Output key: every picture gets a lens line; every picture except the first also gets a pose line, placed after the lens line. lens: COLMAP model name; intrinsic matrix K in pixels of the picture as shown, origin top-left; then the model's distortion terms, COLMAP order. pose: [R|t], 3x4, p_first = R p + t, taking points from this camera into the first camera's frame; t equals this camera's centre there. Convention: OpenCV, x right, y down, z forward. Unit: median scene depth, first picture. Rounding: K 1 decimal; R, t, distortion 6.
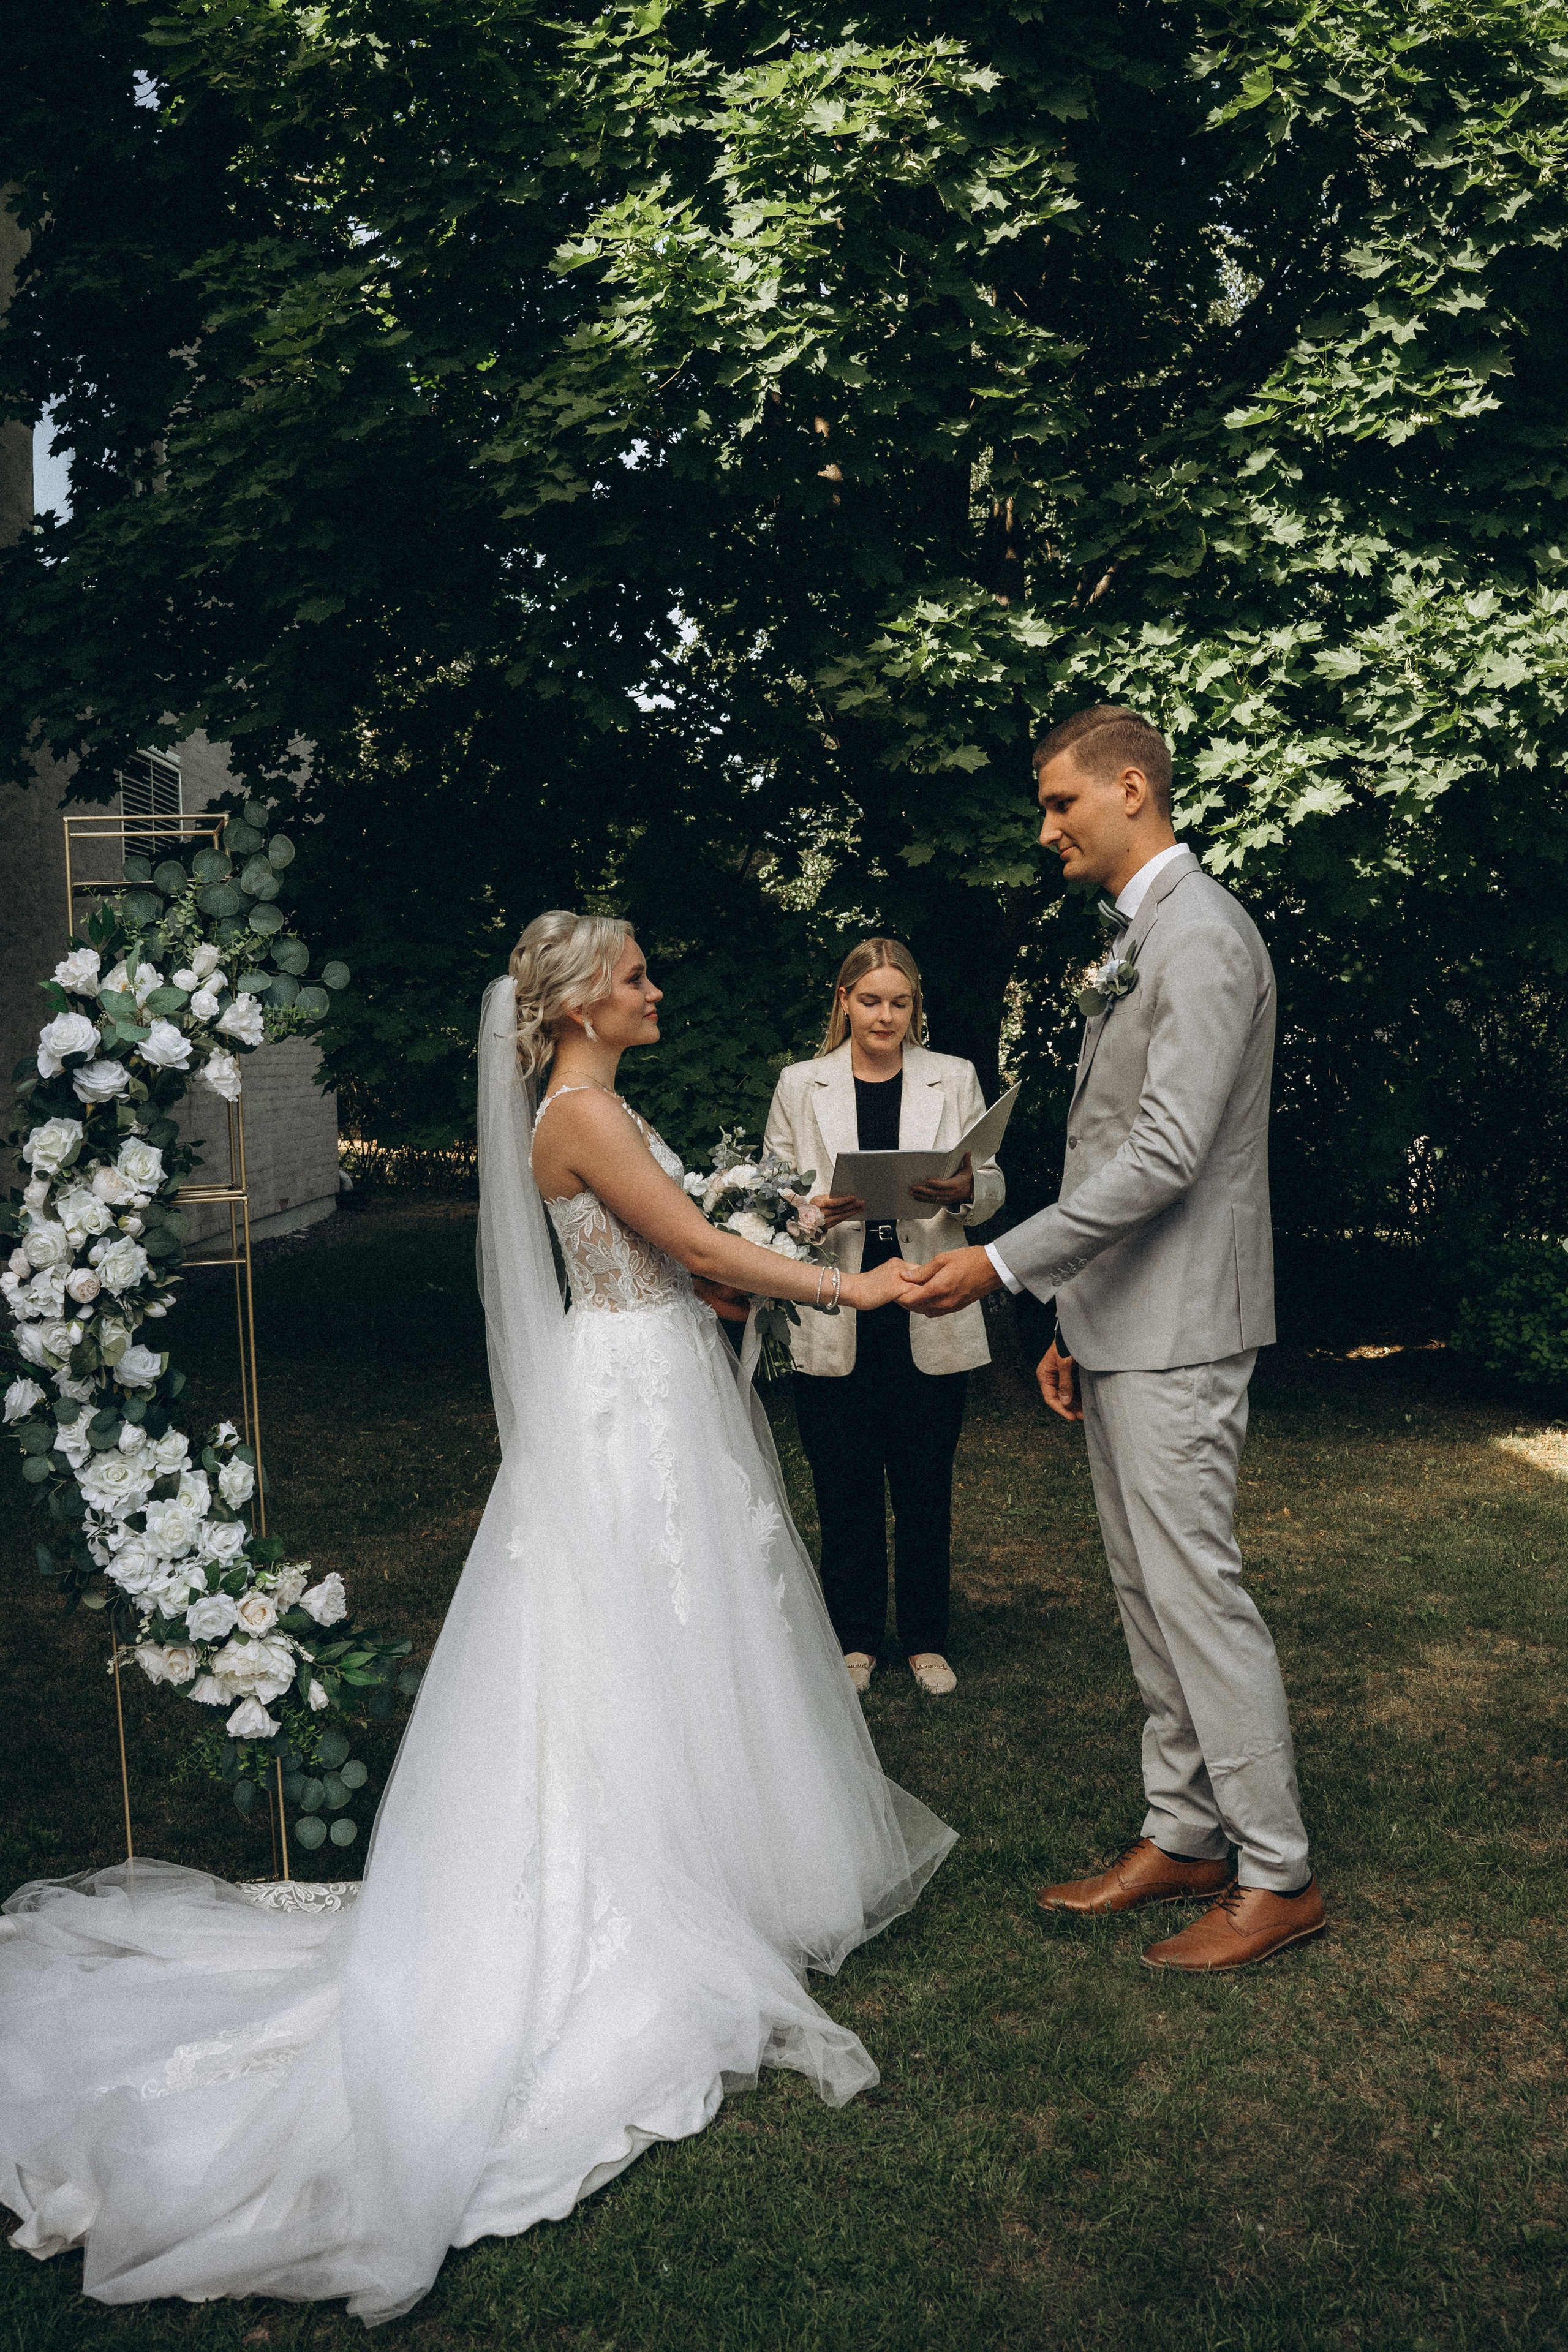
lens RADIAL K [[2226.7, 0, 782.9], [0, 2226.7, 1195.9], [0, 0, 1]] dist [-0.101434, 0.018165]
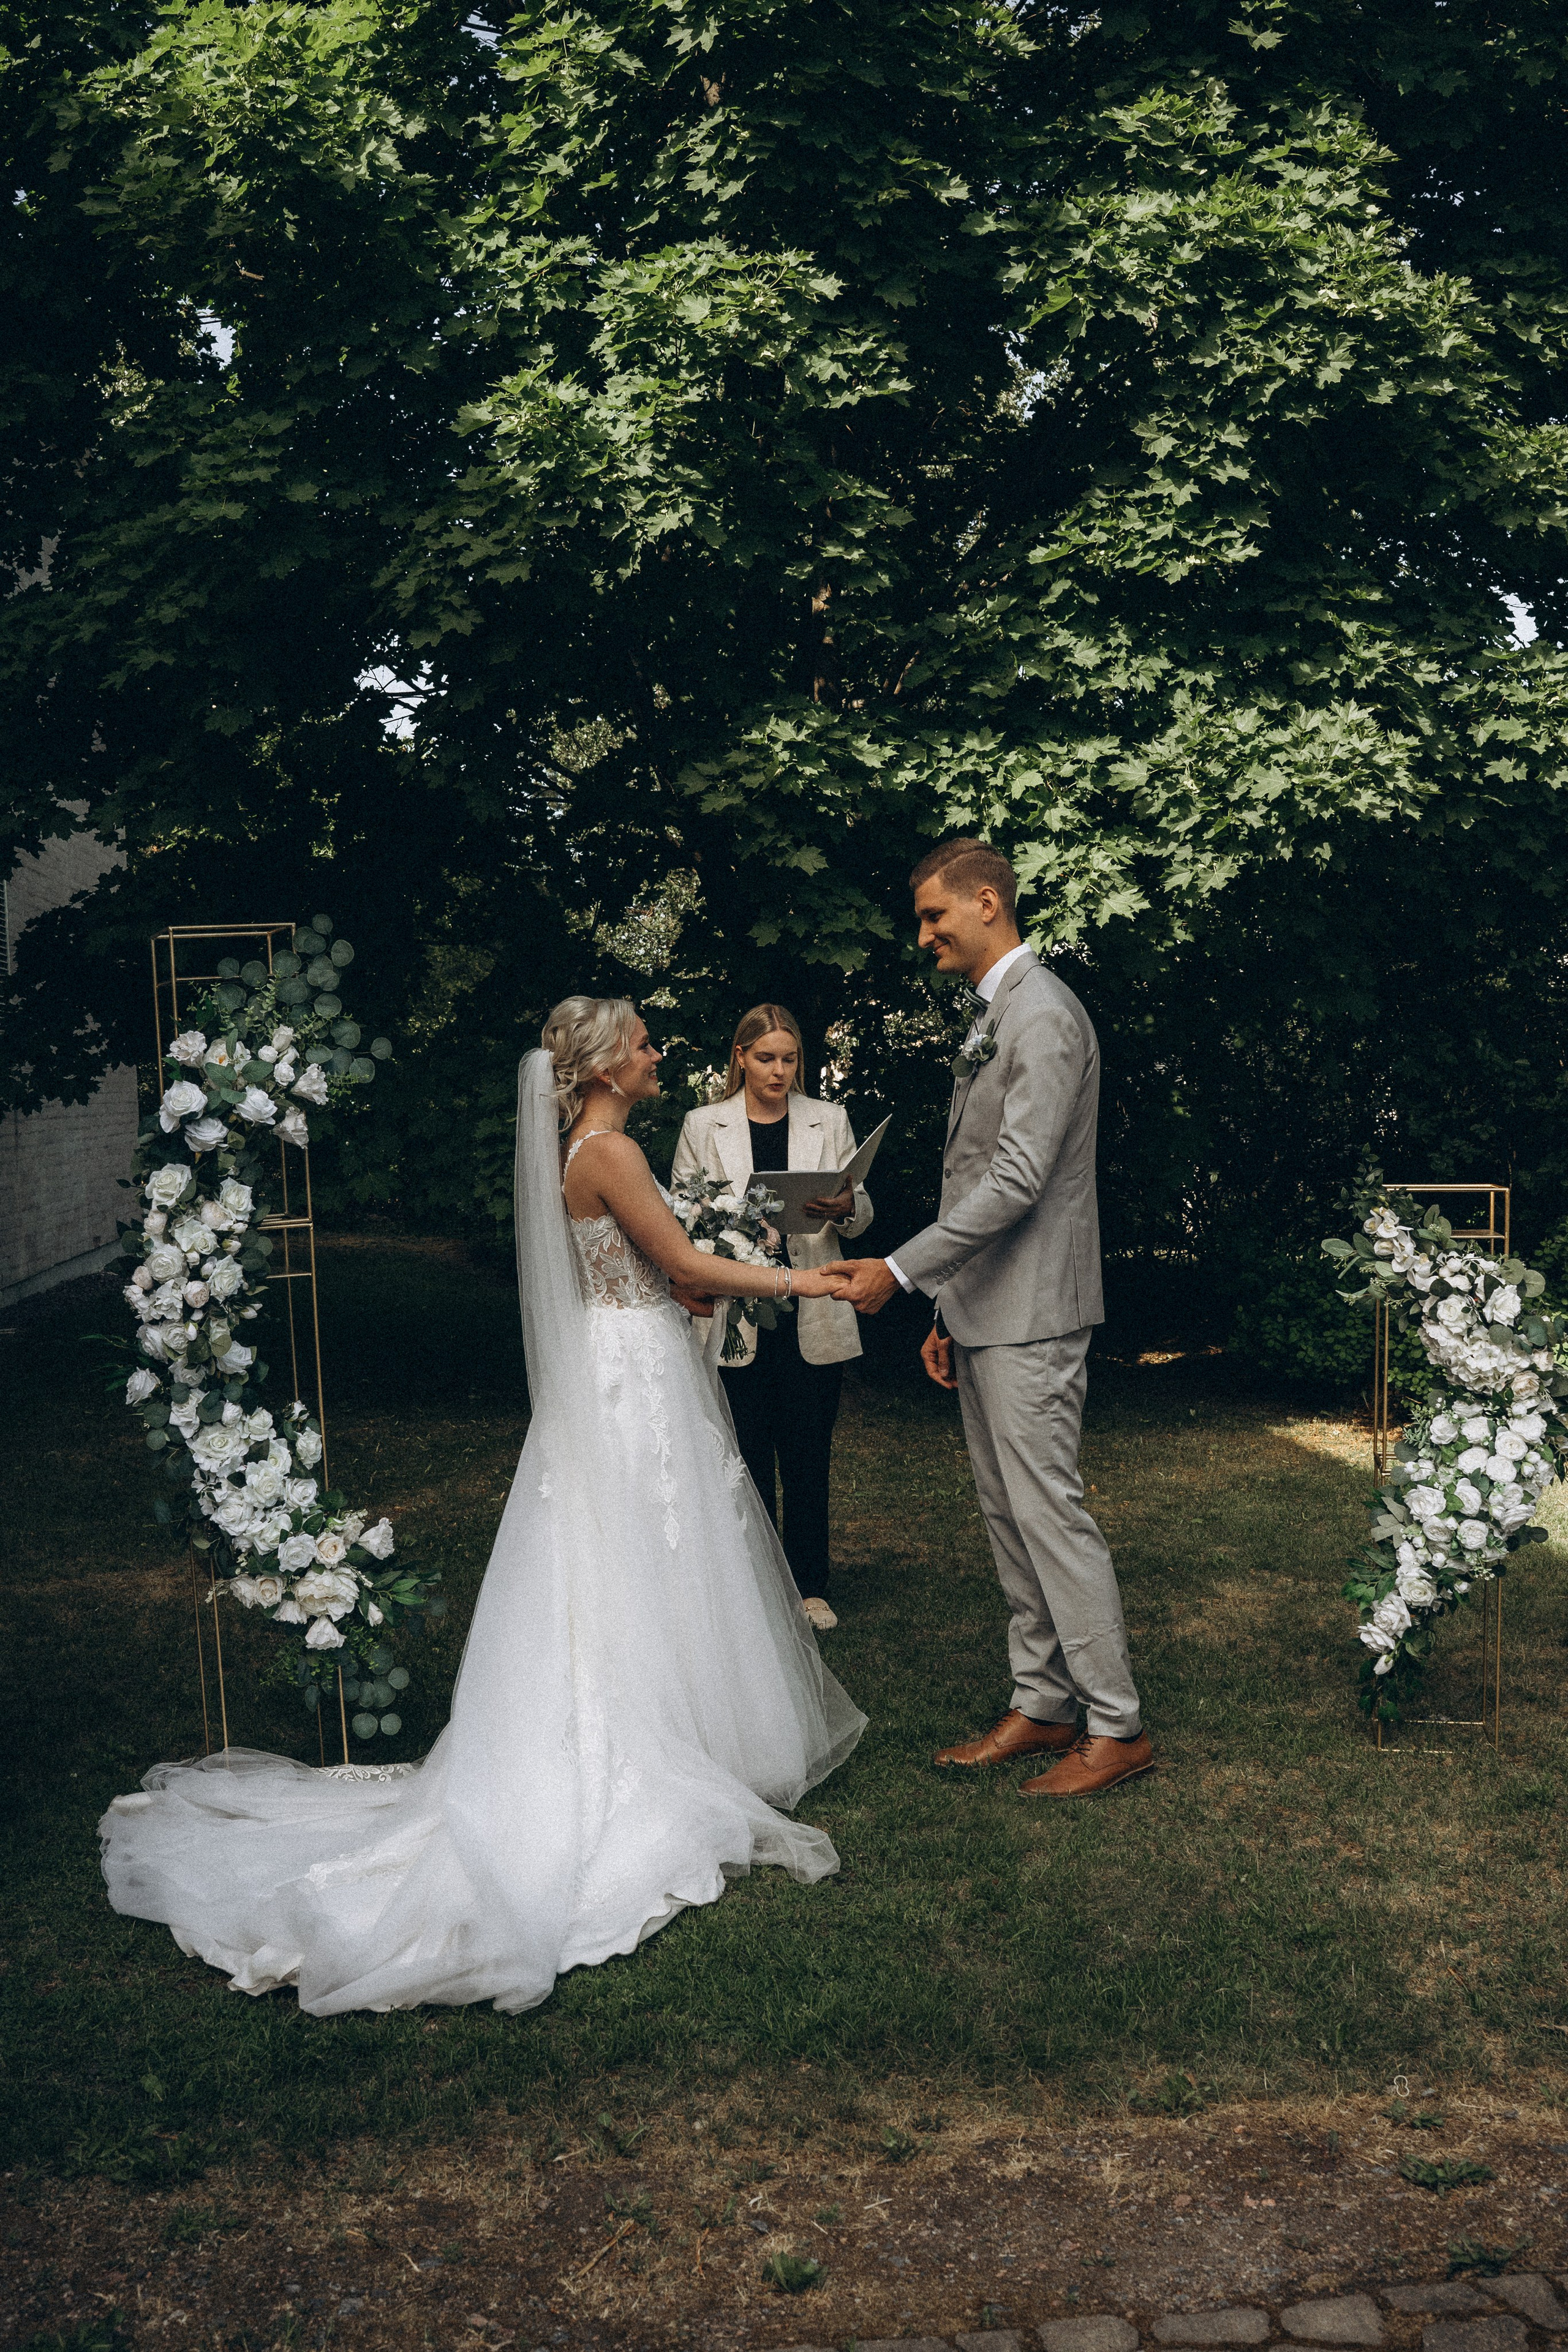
lens RADIAL K [[2226.7, 0, 795.4], [0, 2226.7, 1172.3], [0, 0, 1]] dist [-0.101434, 0.018165]
pose [[0.994425, -0.012641, 0.104685, -0.099843], [0.015226, 0.999598, -0.023936, 0.005645], [-0.104340, 0.025396, 0.994217, -0.302371]]
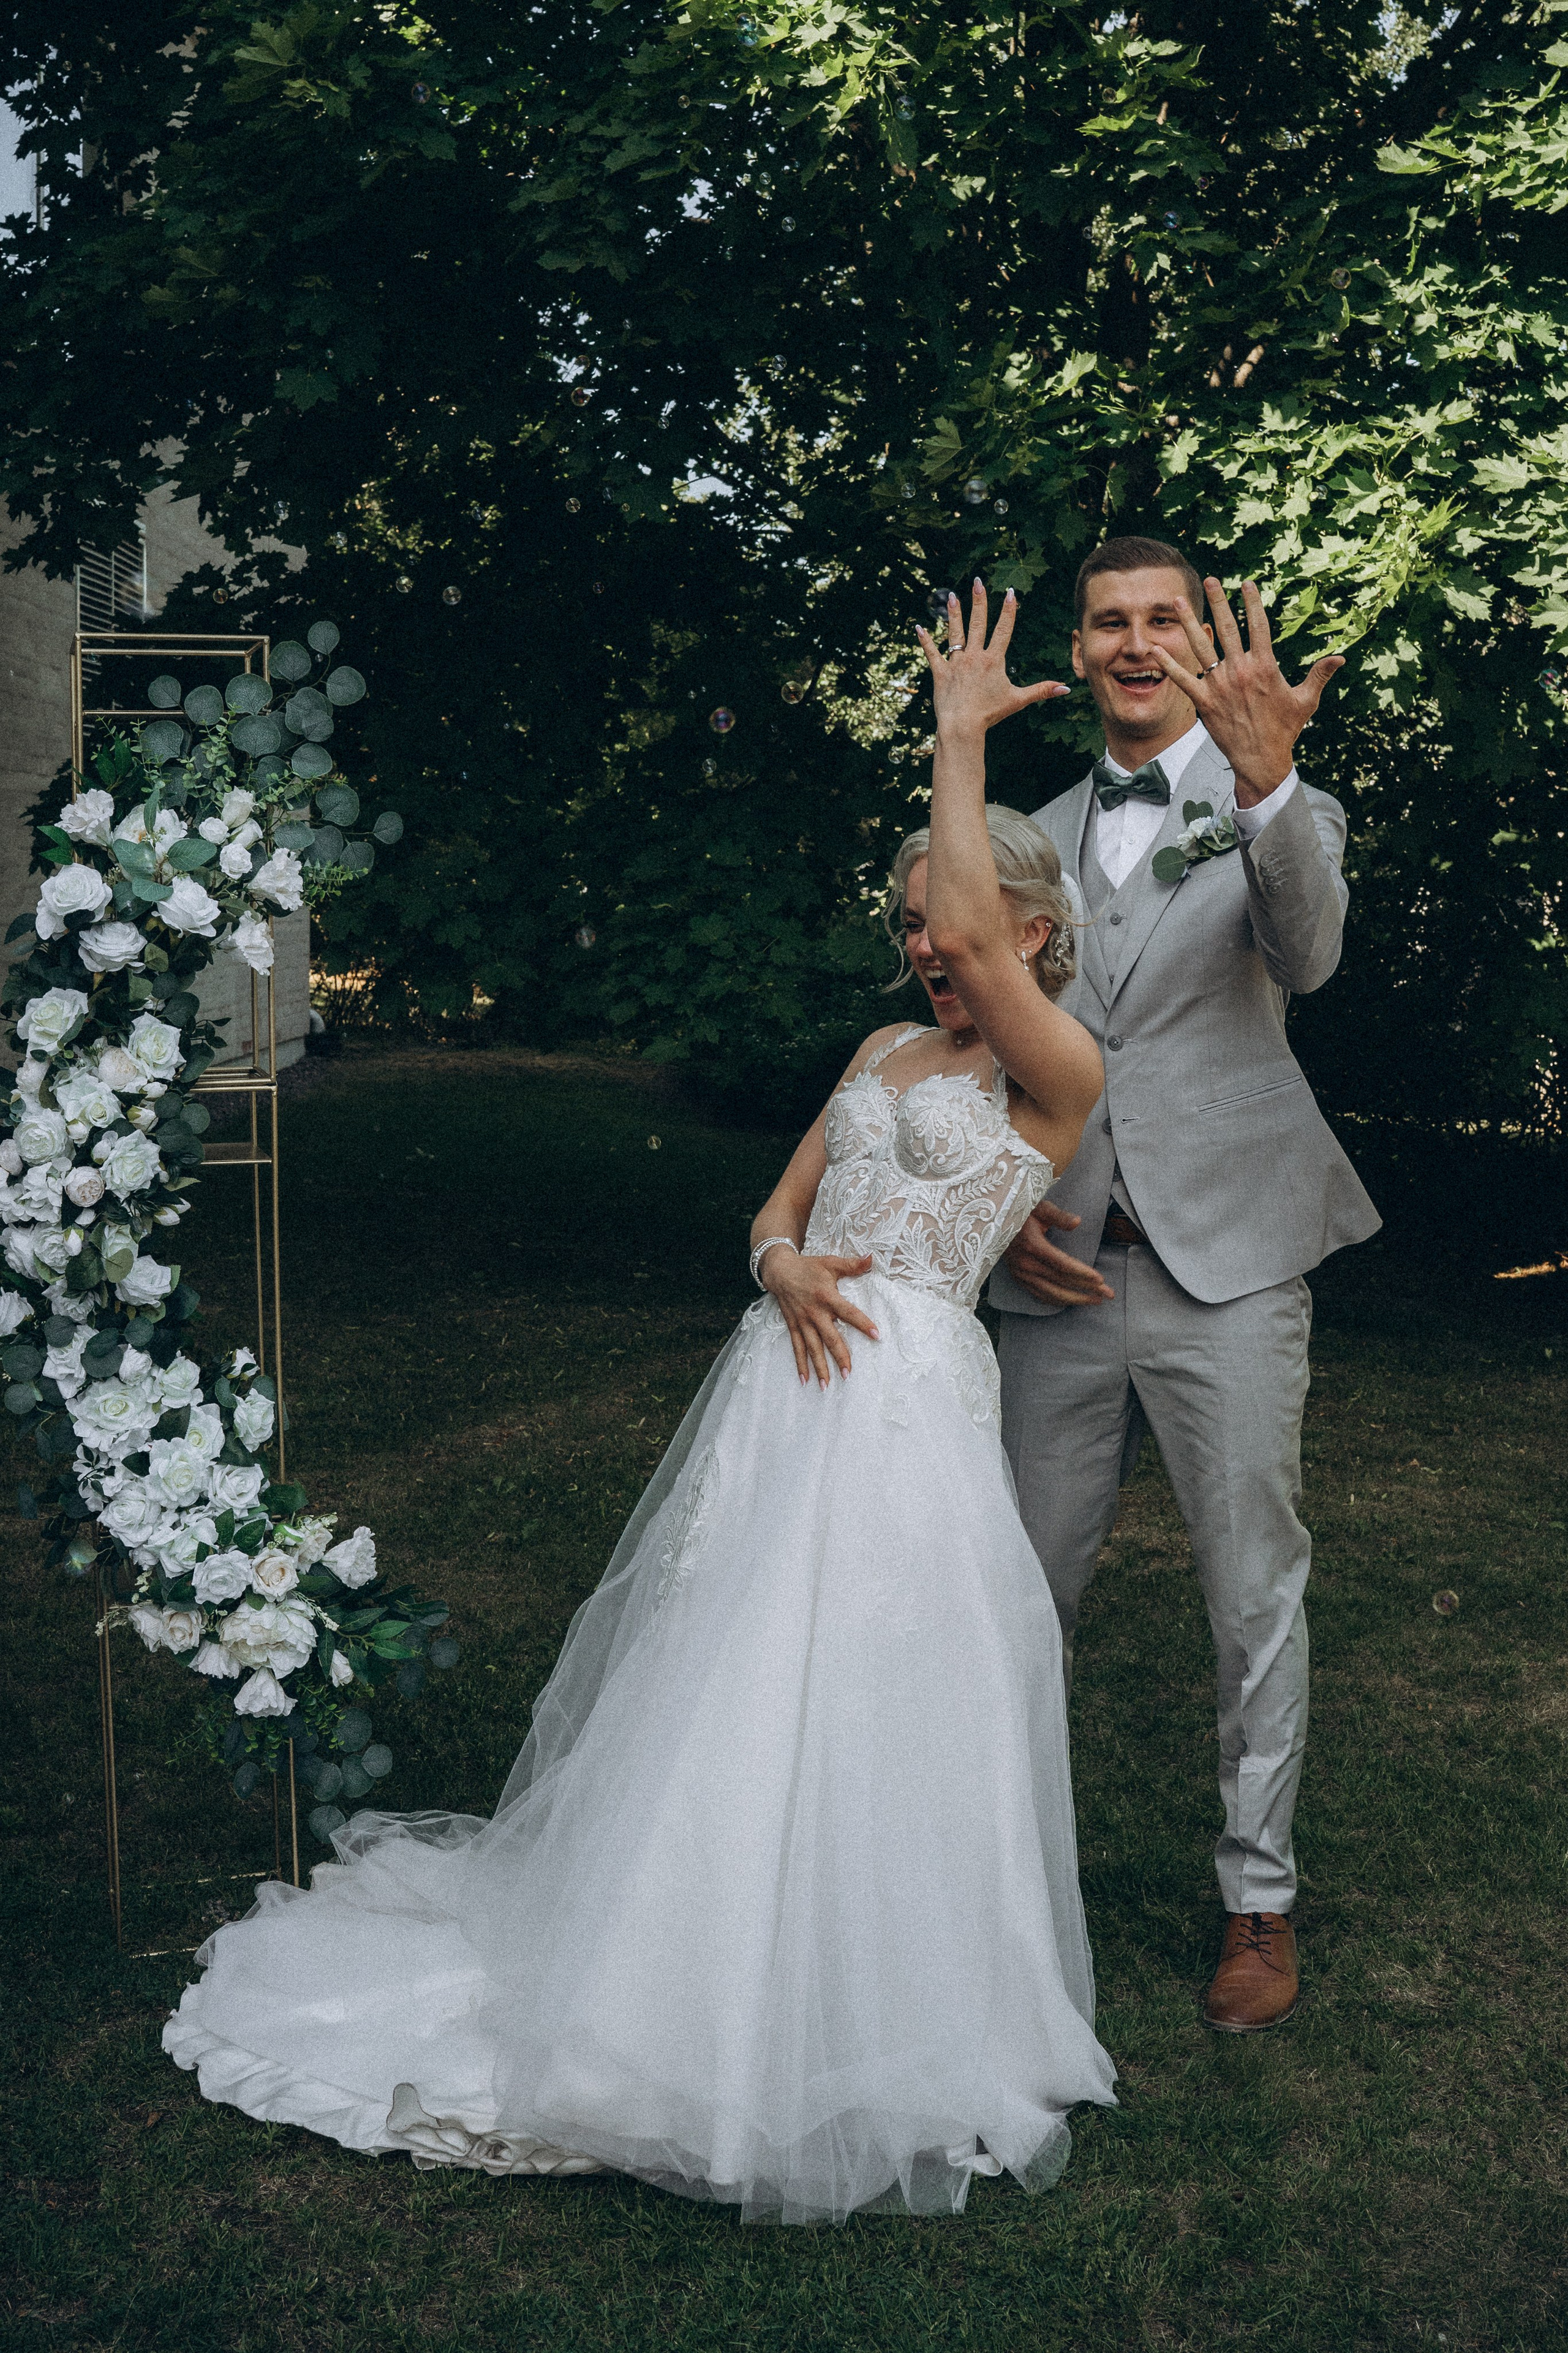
lens RADIAL K [[2558.2, 0, 847.6], [0, 2558.2, 1118.8], [0, 0, 1]] dist [-0.085737, 0.000000]
pose [[0.999194, 0.036473, 0.016768, -0.037965], [-0.036914, 0.998961, 0.026734, -0.021609], [-0.015776, -0.027332, 0.999502, 0.013425]]
